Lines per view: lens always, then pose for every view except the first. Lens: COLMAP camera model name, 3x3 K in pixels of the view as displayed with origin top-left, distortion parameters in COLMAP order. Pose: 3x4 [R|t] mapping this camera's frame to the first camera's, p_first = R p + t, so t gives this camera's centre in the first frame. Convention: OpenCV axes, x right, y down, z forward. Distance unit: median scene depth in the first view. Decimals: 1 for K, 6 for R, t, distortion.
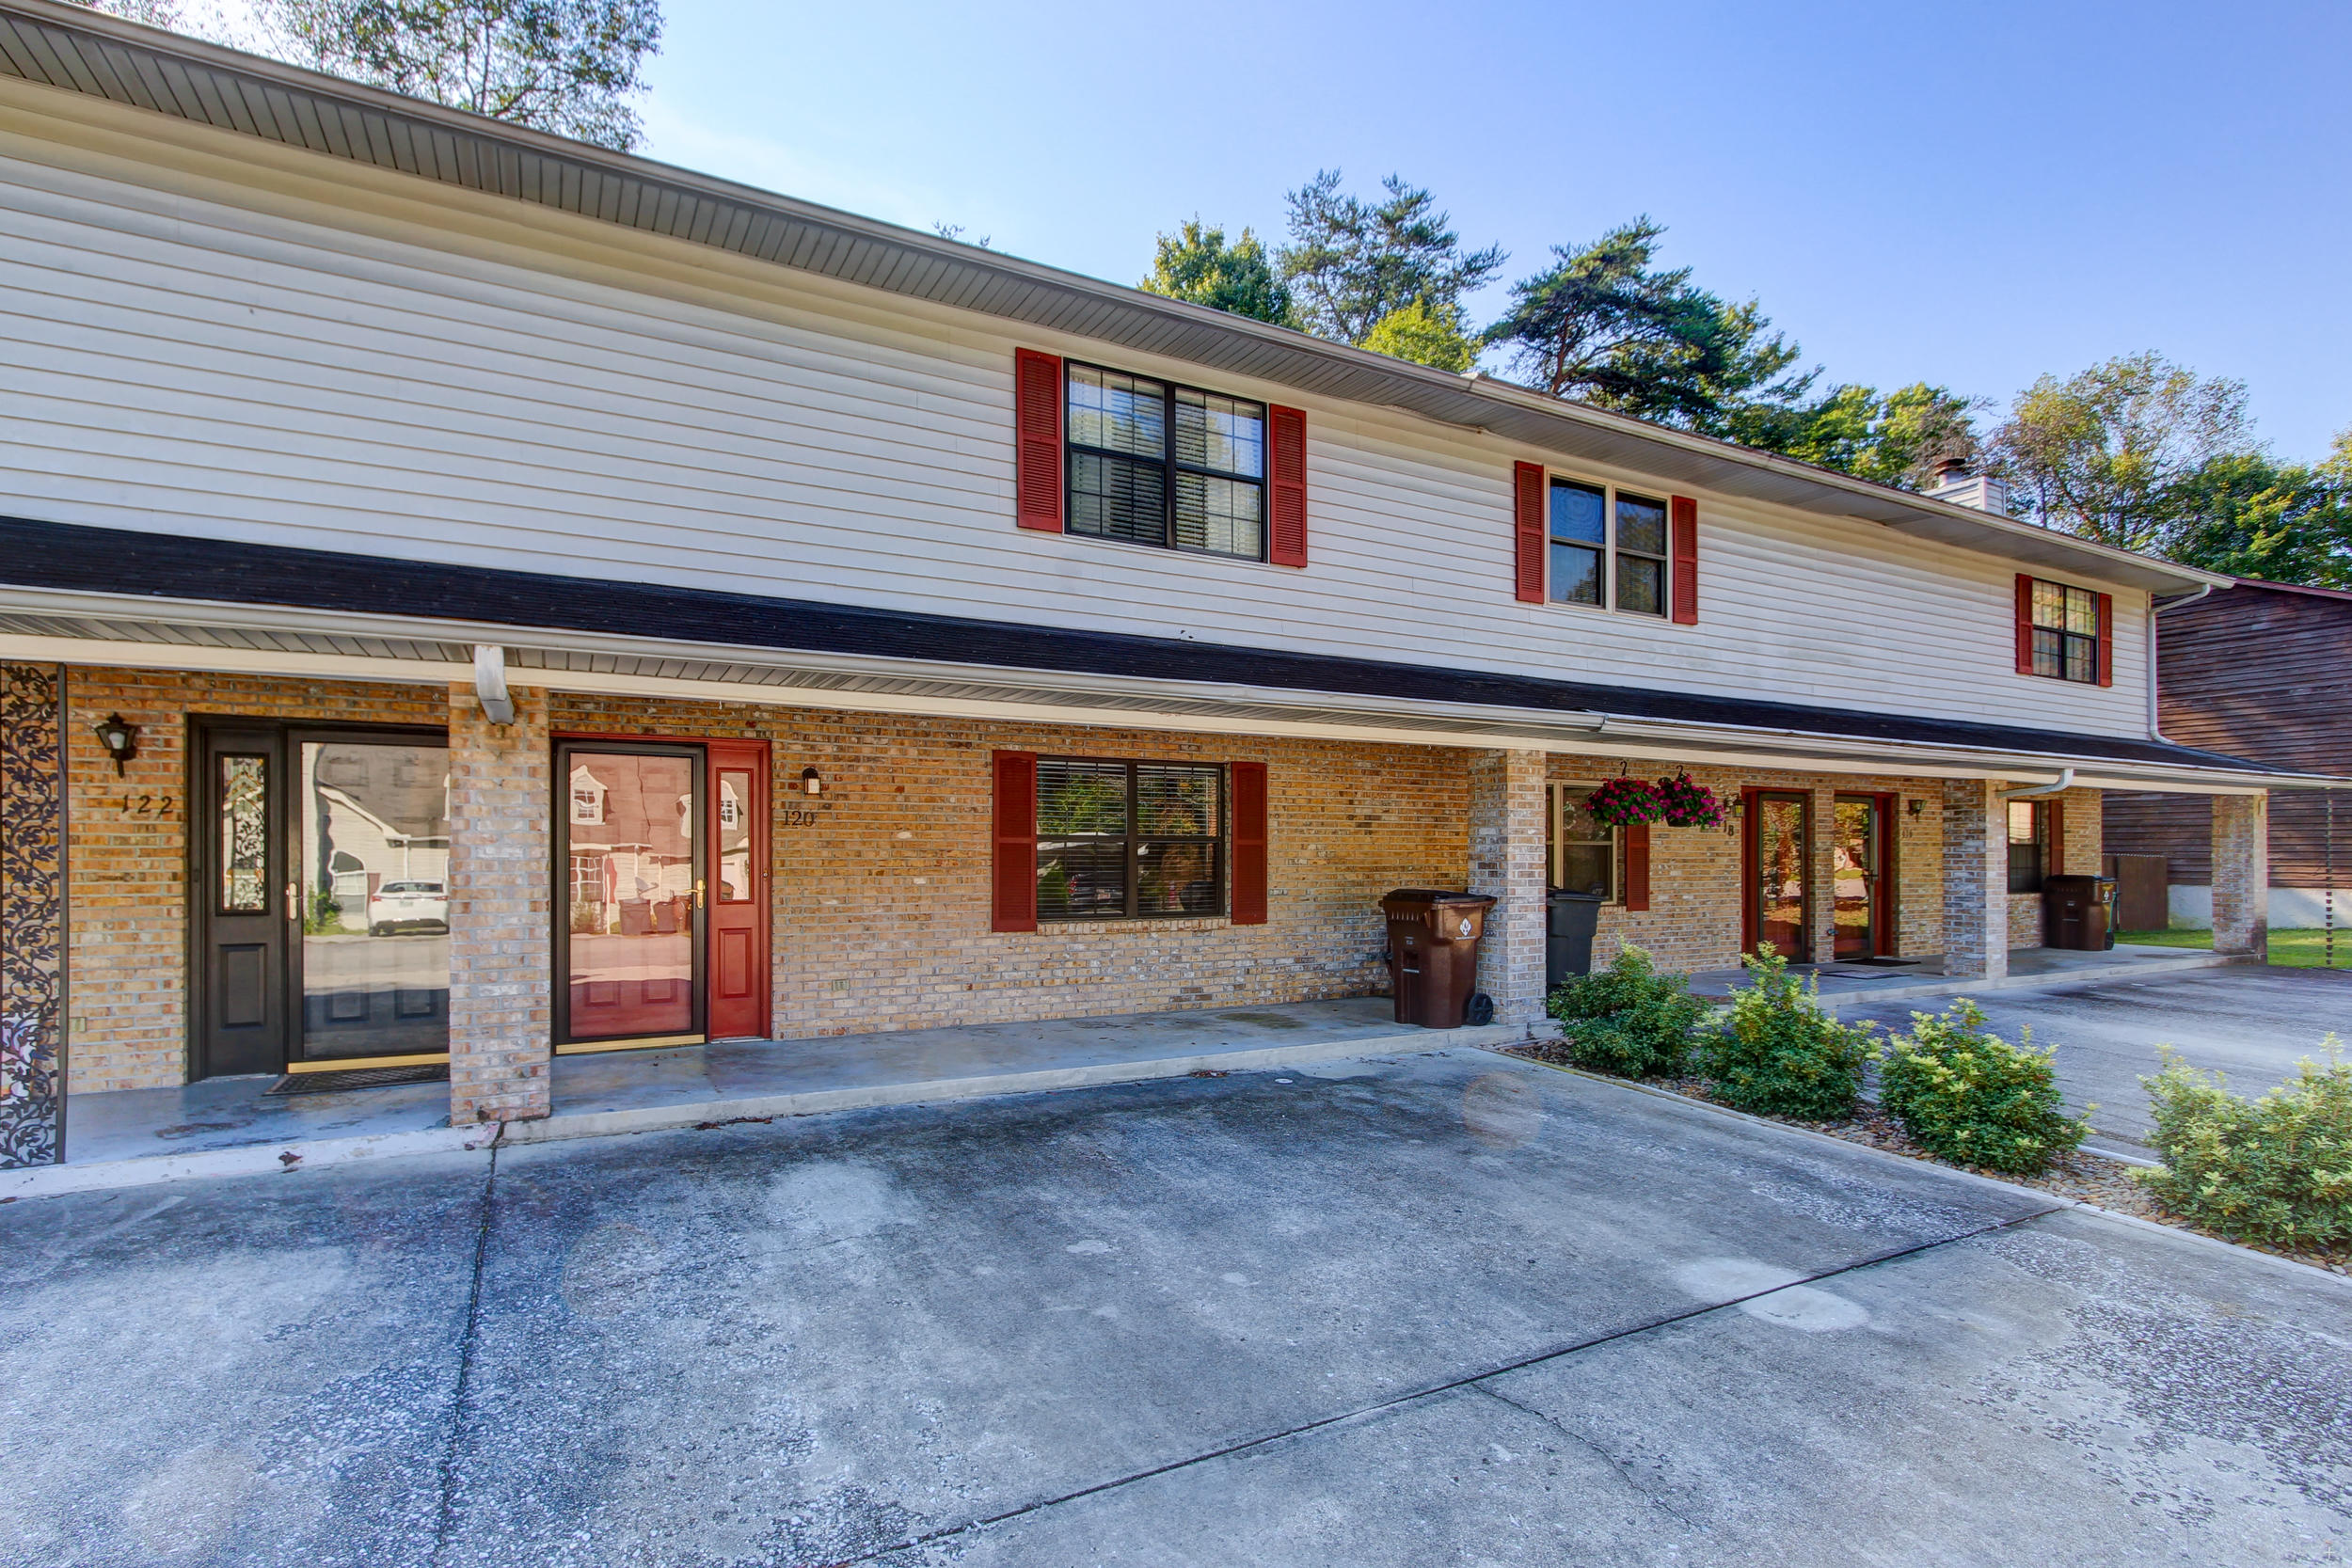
lens RADIAL K [[1083.0, 0, 1159.6], [0, 1083.0, 848.7], [0, 0, 1]] dist [0.002006, 0.003004]
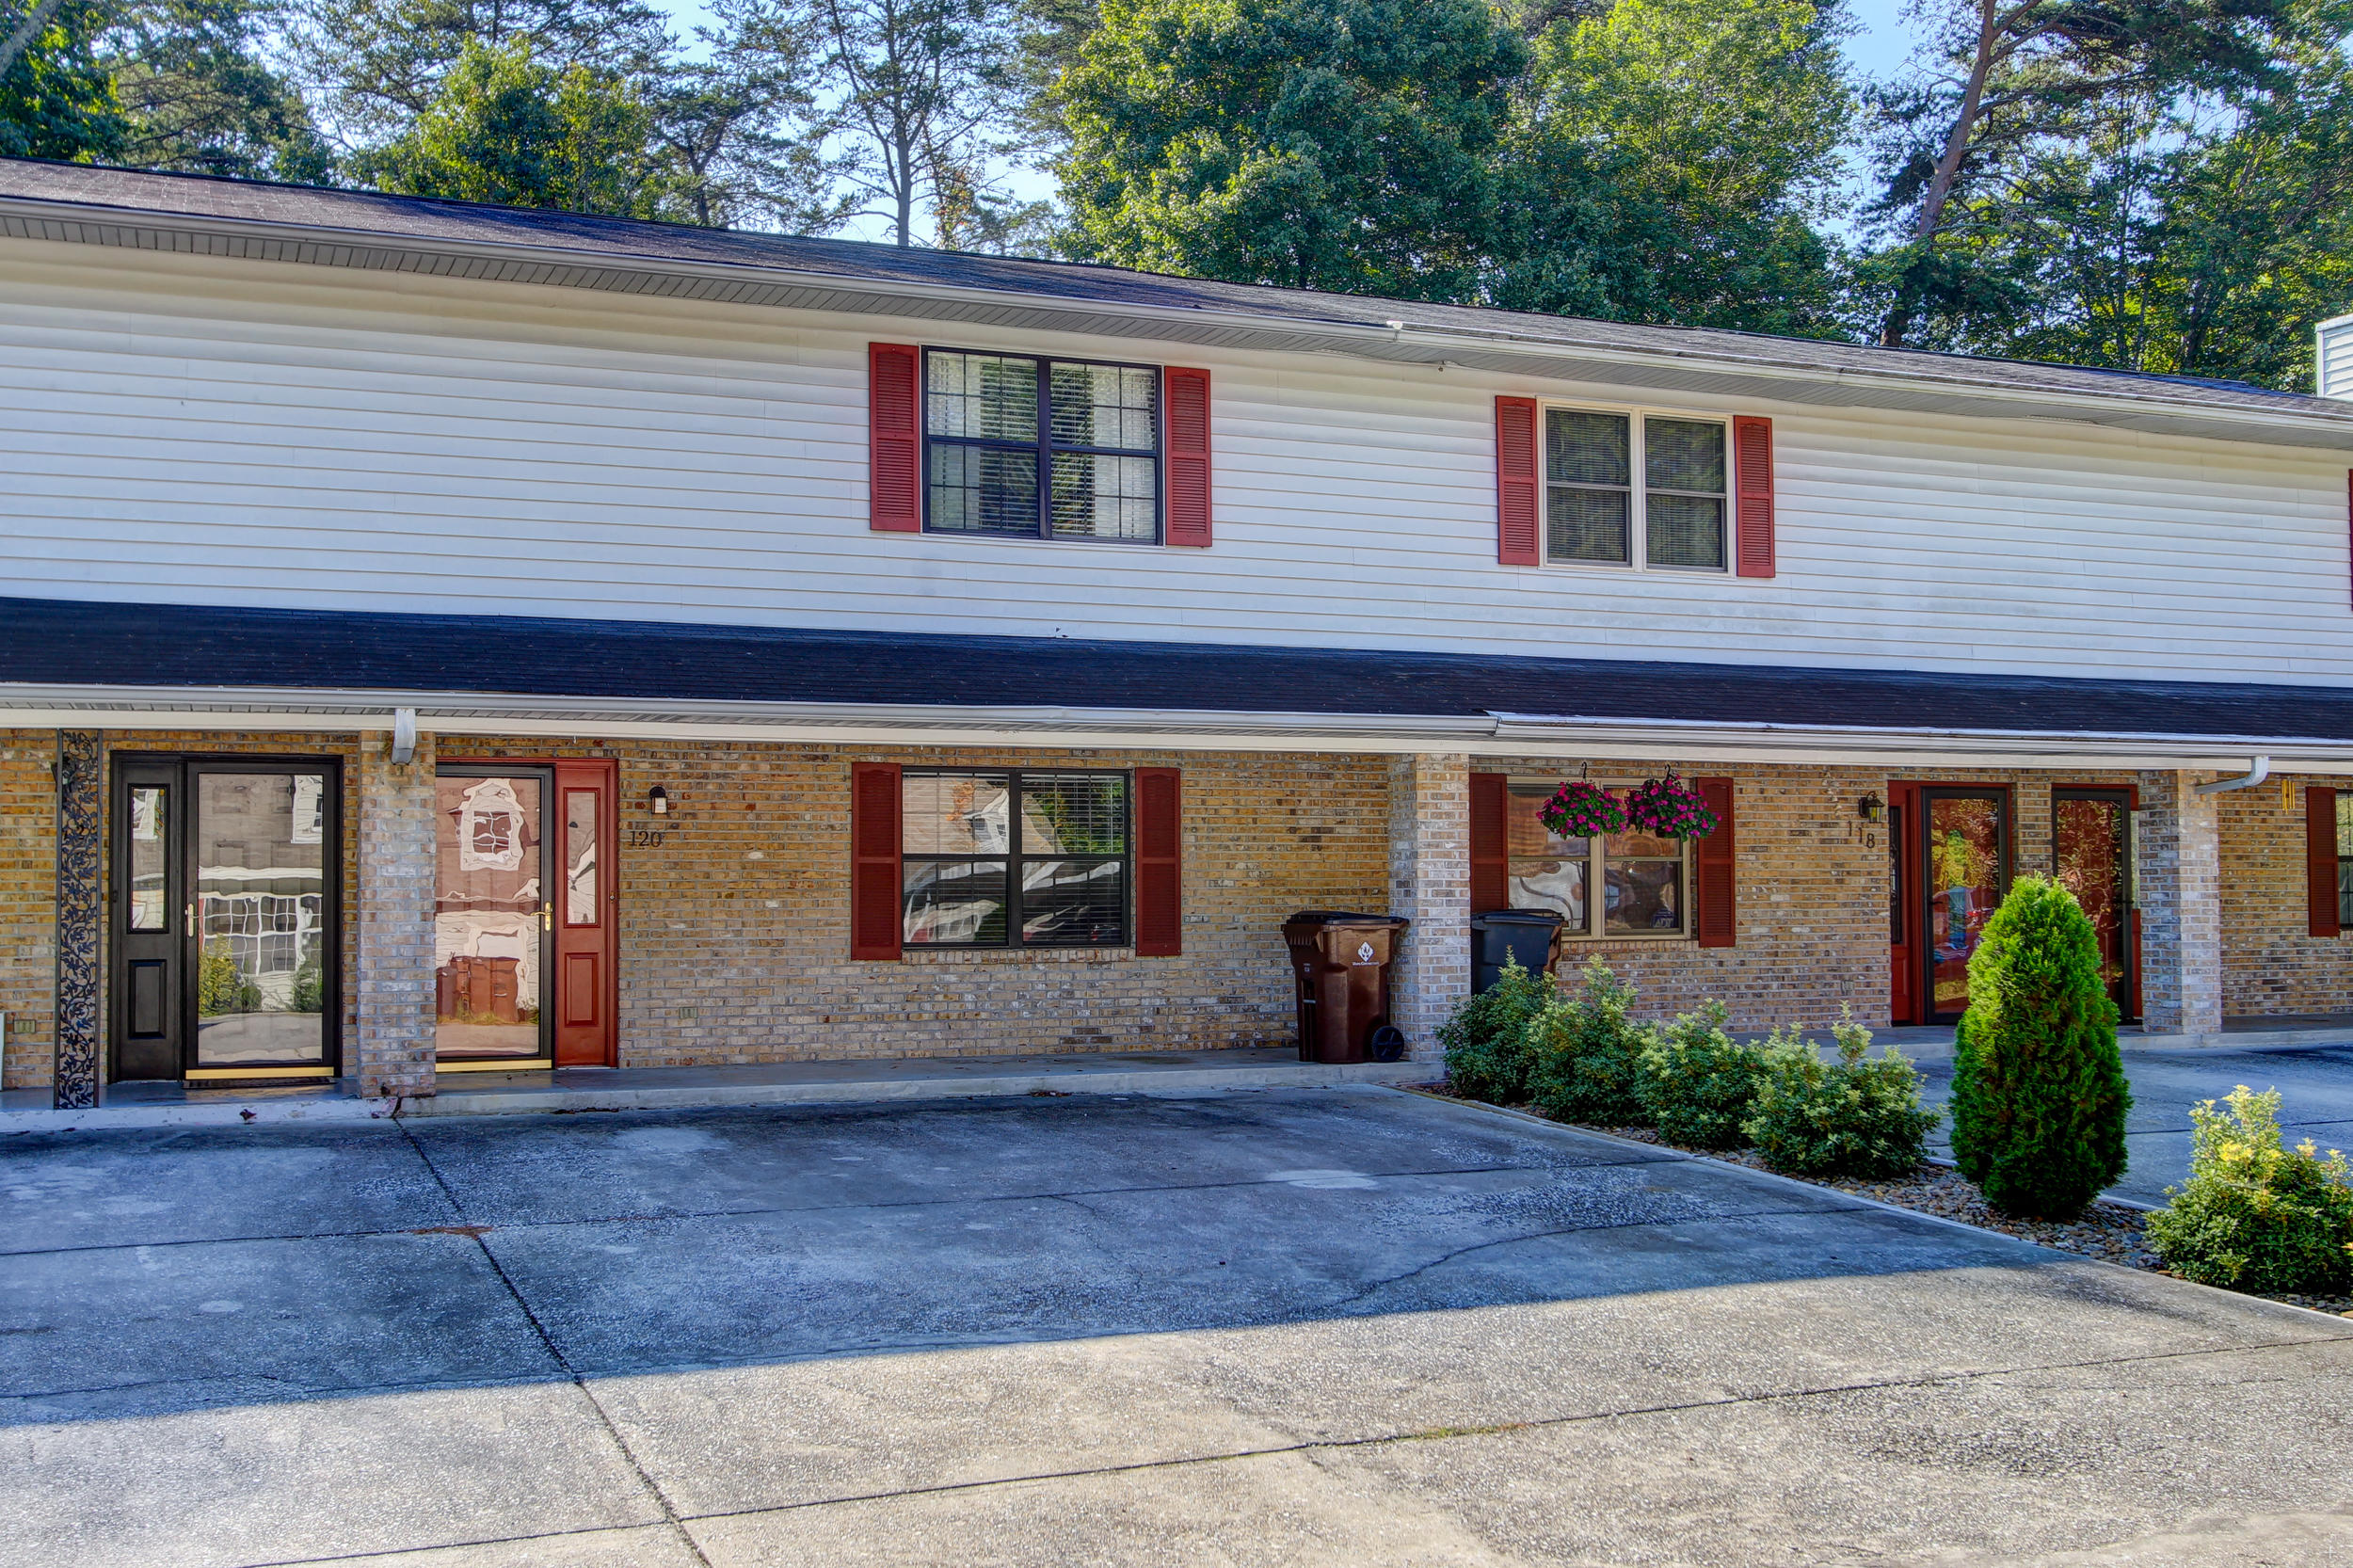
lens RADIAL K [[2115.6, 0, 1169.1], [0, 2115.6, 799.1], [0, 0, 1]] dist [-0.015901, 0.028273]
pose [[0.996116, -0.011367, -0.087312, 0.288678], [0.007831, 0.999139, -0.040742, 0.016720], [0.087700, 0.039900, 0.995348, -0.813992]]
